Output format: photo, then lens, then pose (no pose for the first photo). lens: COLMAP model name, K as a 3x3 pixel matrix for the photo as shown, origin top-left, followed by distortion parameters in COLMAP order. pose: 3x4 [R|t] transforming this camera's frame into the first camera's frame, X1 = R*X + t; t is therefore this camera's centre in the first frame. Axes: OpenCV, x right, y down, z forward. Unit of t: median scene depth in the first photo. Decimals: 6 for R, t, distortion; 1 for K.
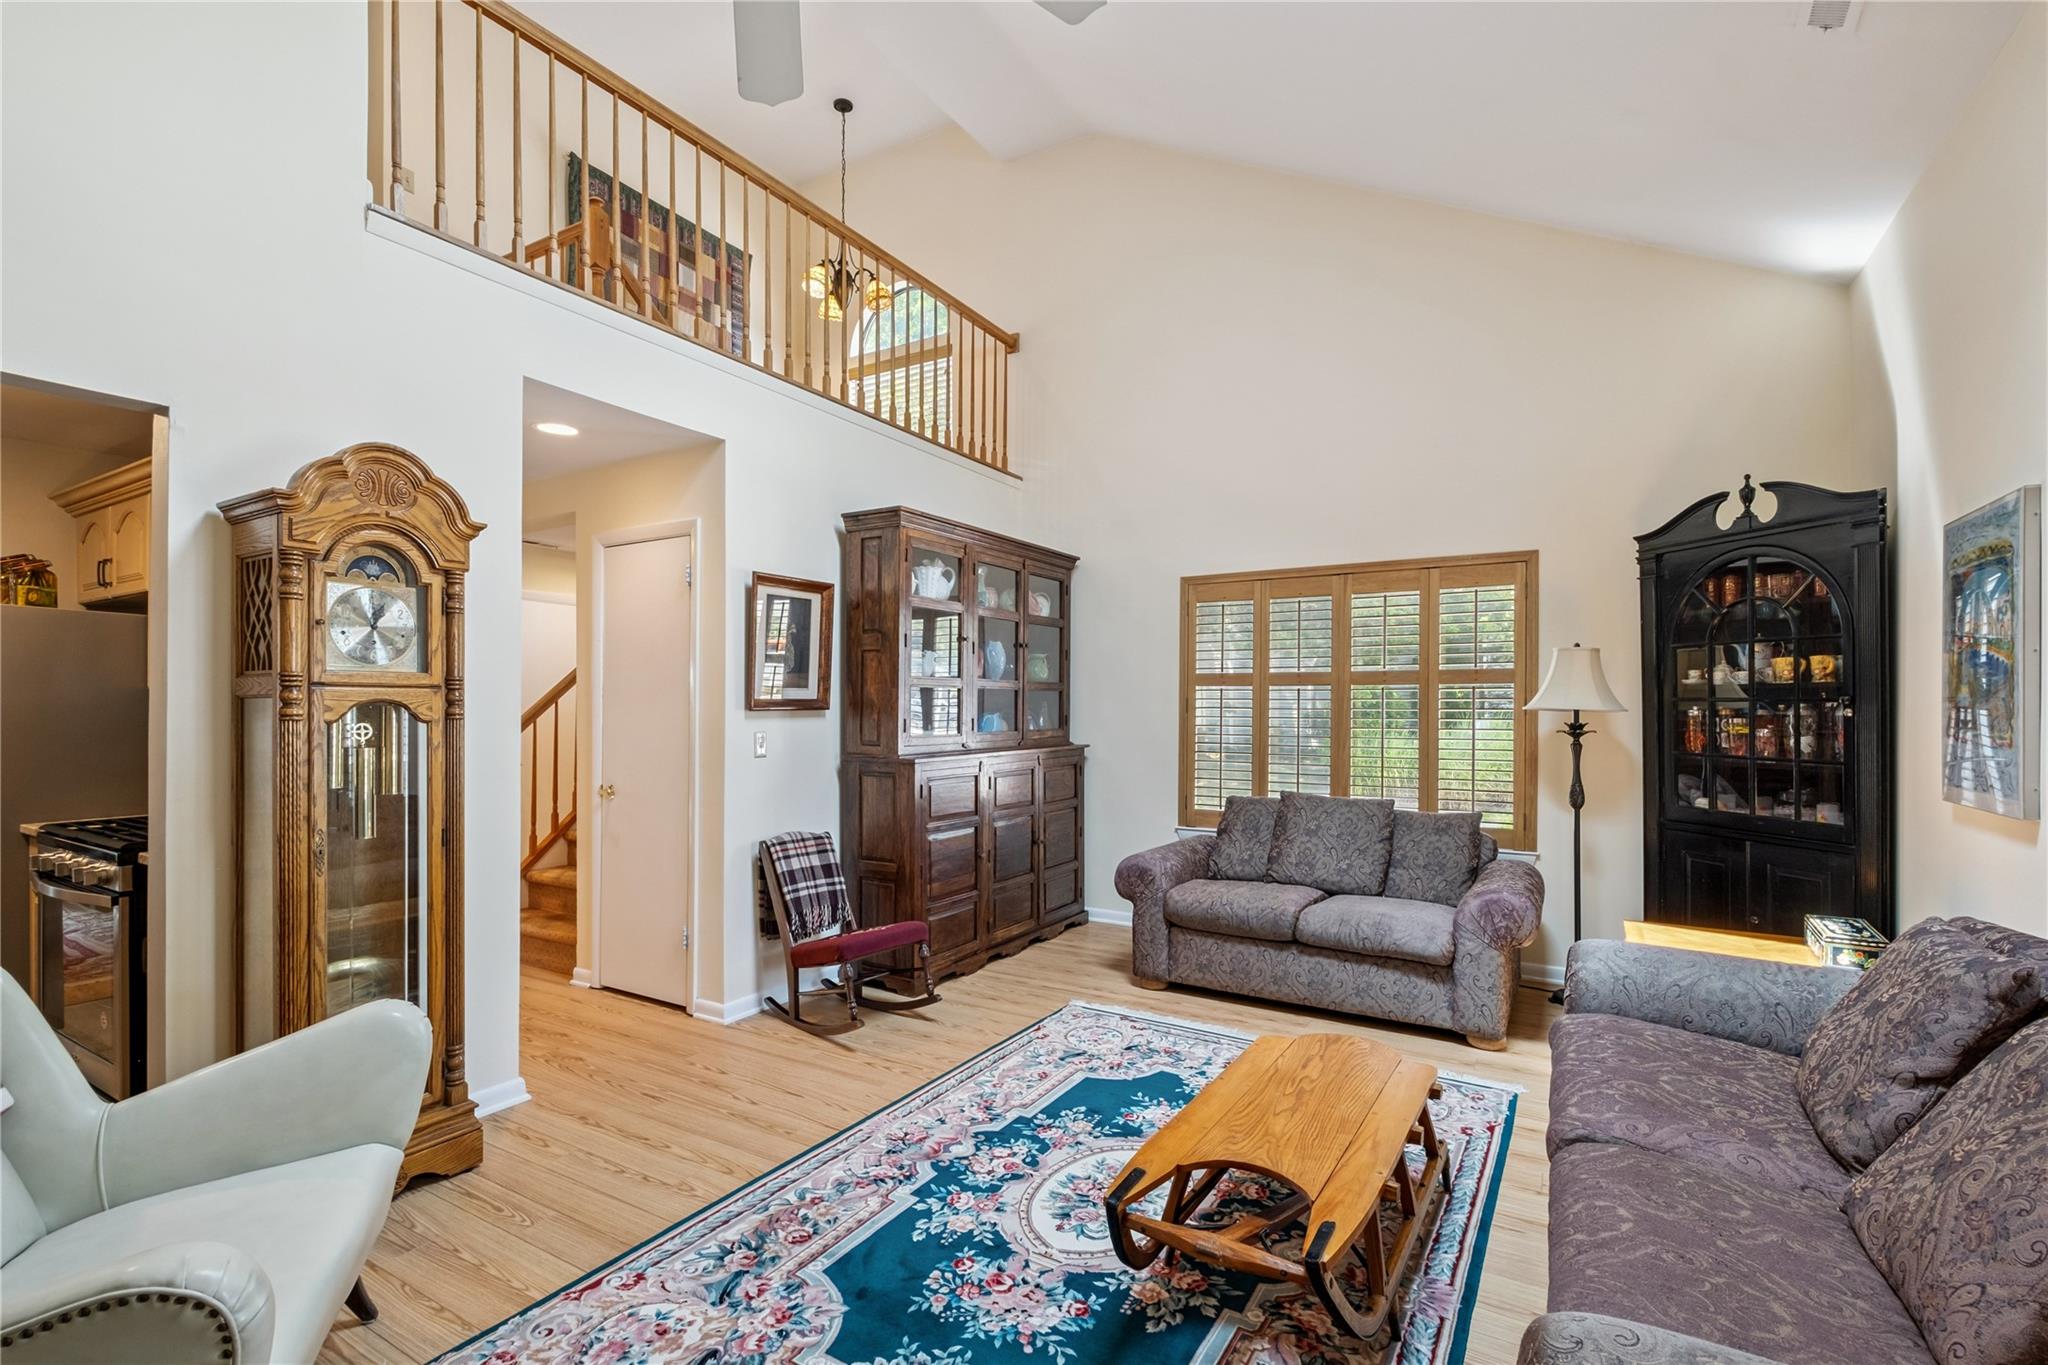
lens RADIAL K [[916.2, 0, 1029.6], [0, 916.2, 707.5], [0, 0, 1]] dist [0.001606, -0.000118]
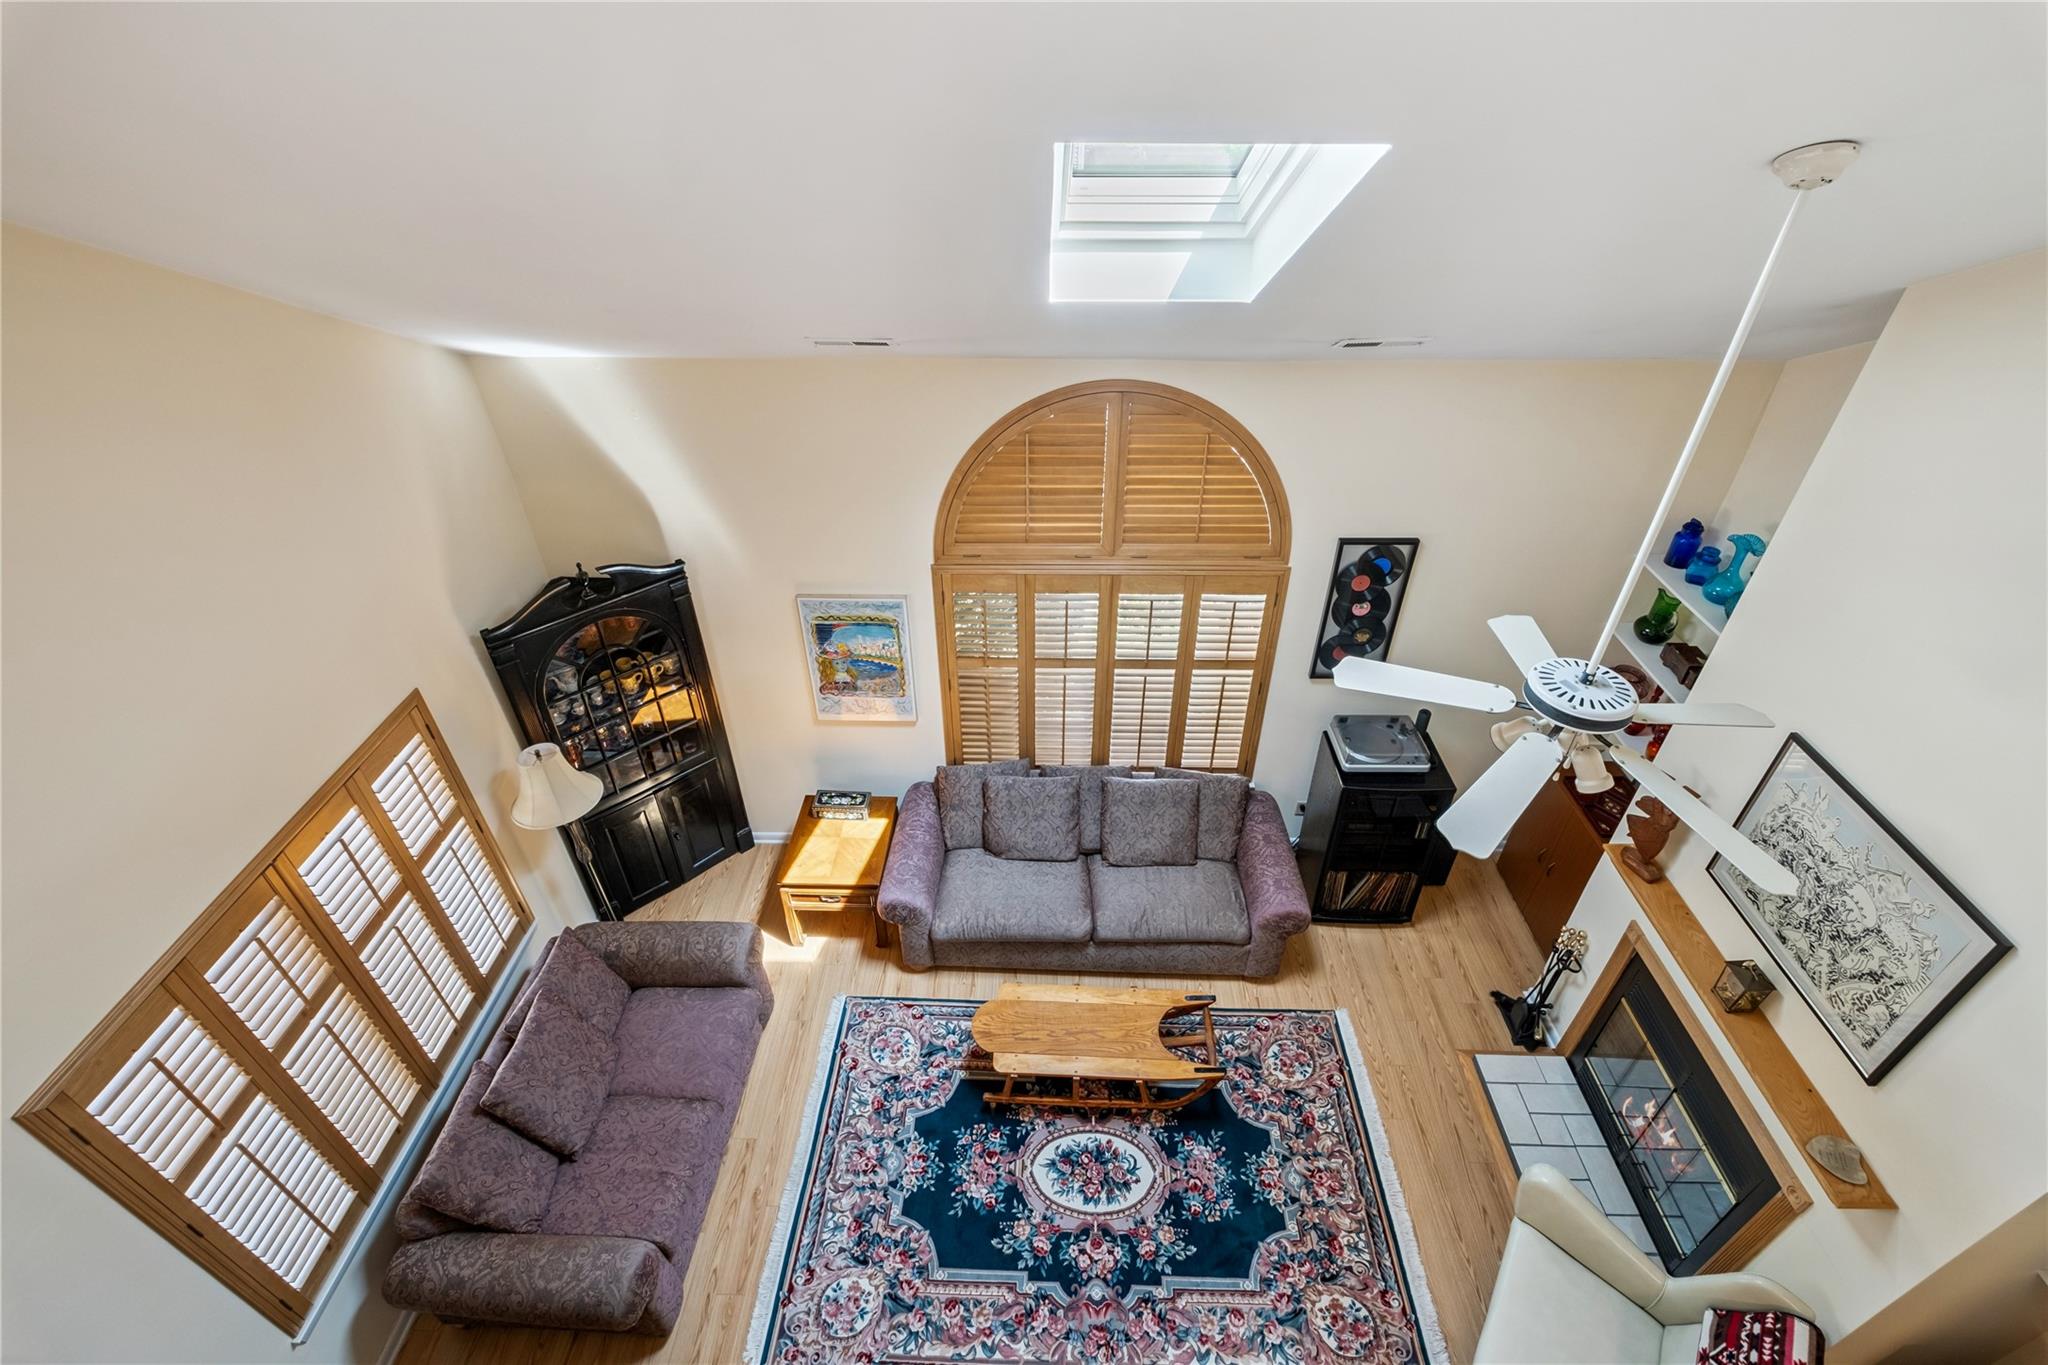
lens RADIAL K [[901.6, 0, 1027.0], [0, 901.6, 683.0], [0, 0, 1]] dist [0.004198, -0.001038]
pose [[-0.490214, -0.514268, 0.703718, -0.506177], [0.004407, 0.805912, 0.592020, -1.068705], [-0.871591, 0.293317, -0.392802, 1.324595]]
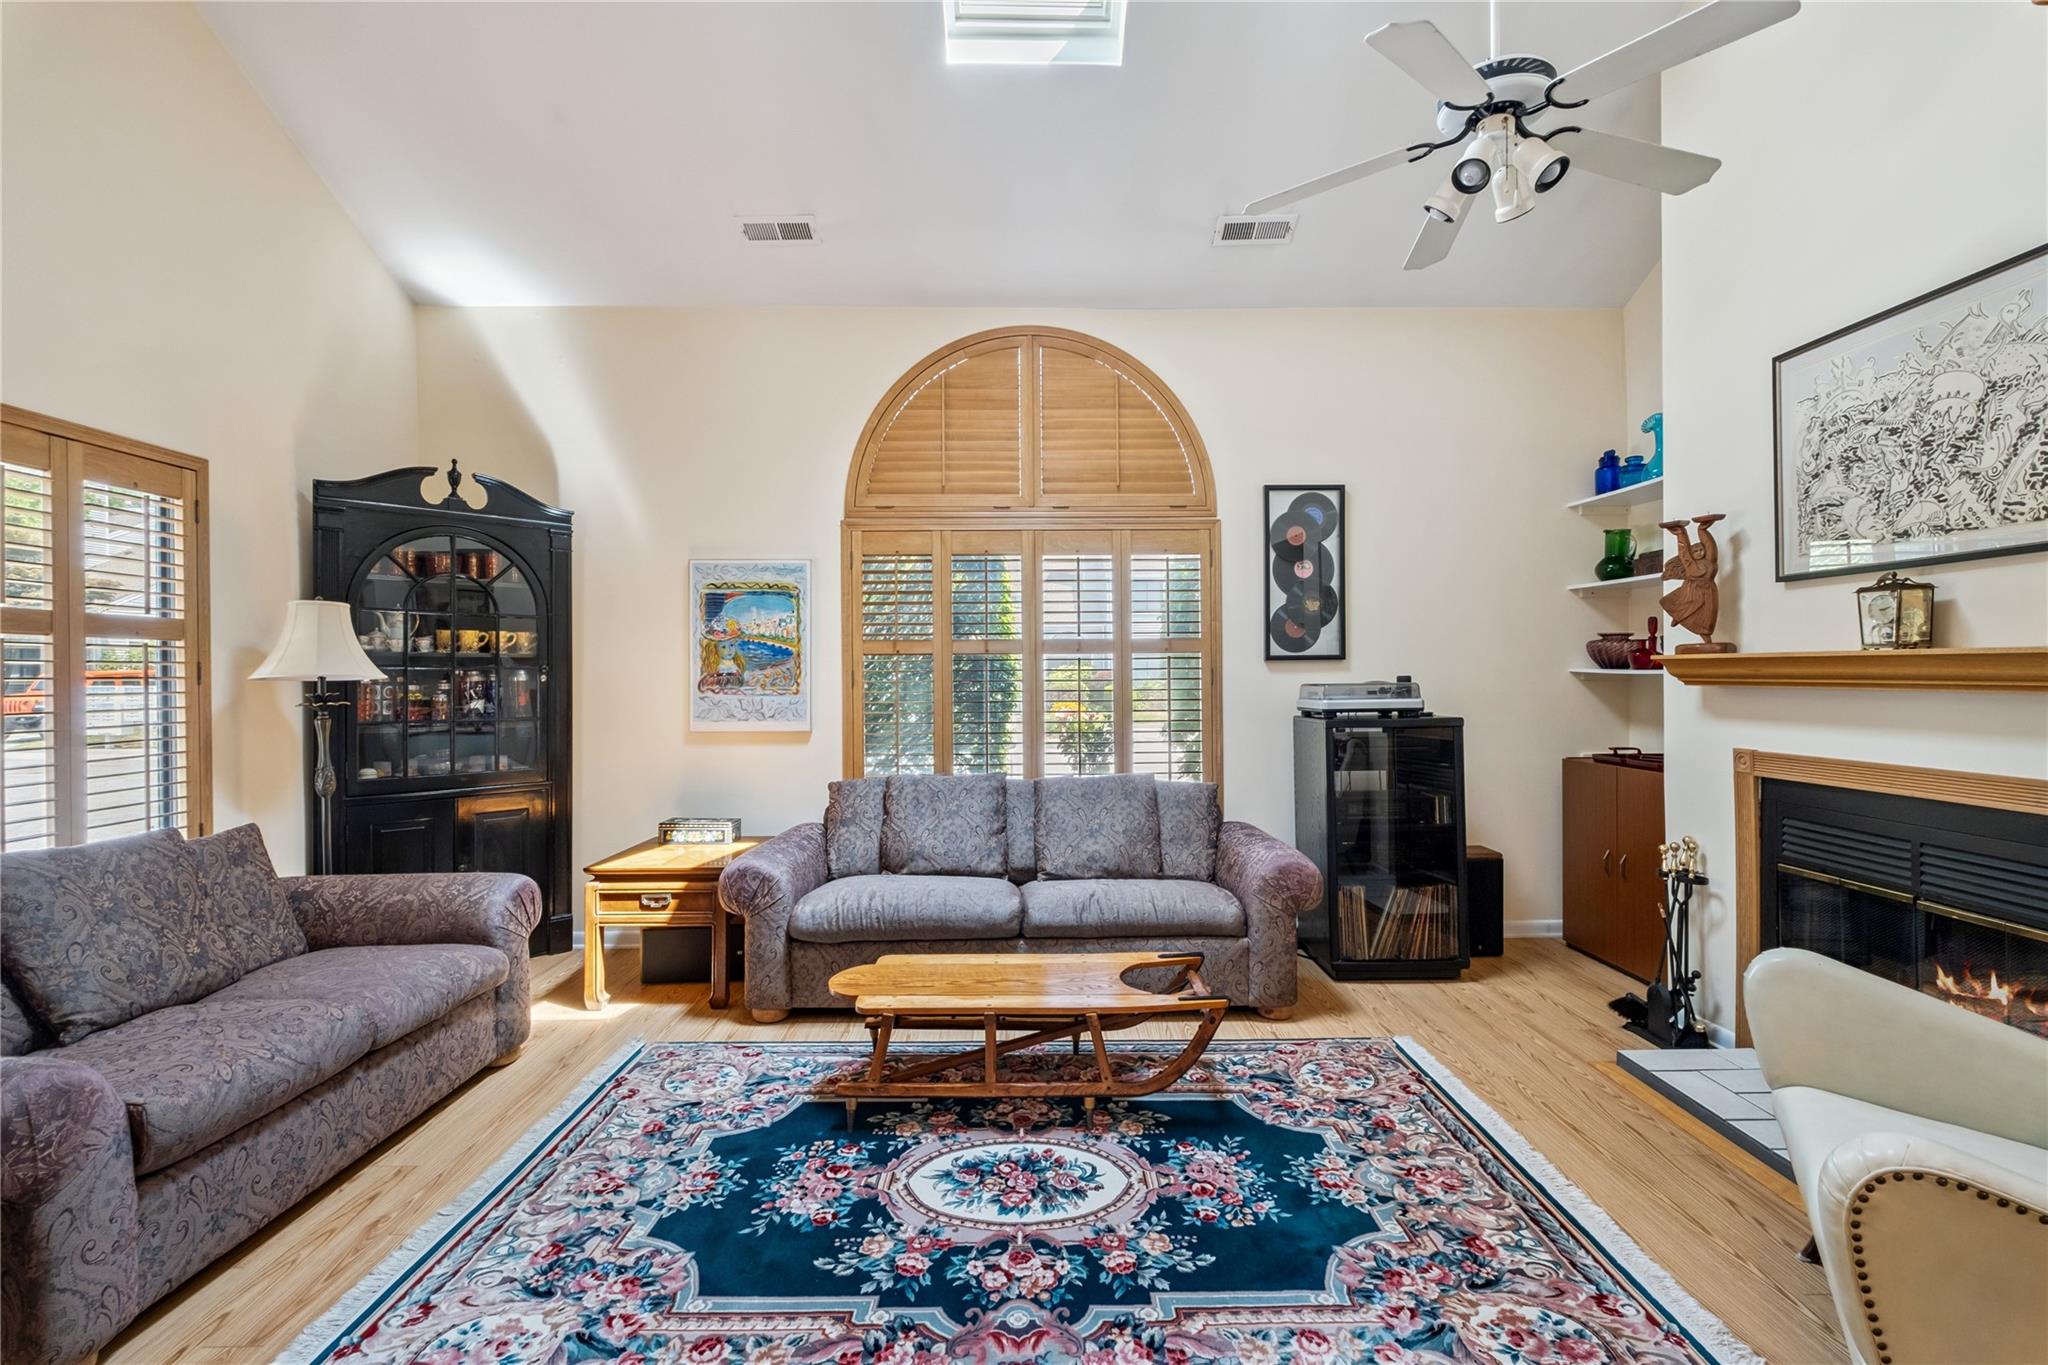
lens RADIAL K [[896.0, 0, 1027.4], [0, 896.0, 677.0], [0, 0, 1]] dist [0.001986, -0.001198]
pose [[-0.522748, 0.000294, 0.852487, -0.629265], [0.004775, 0.999985, 0.002583, 0.004523], [-0.852474, 0.005421, -0.522742, 1.299596]]
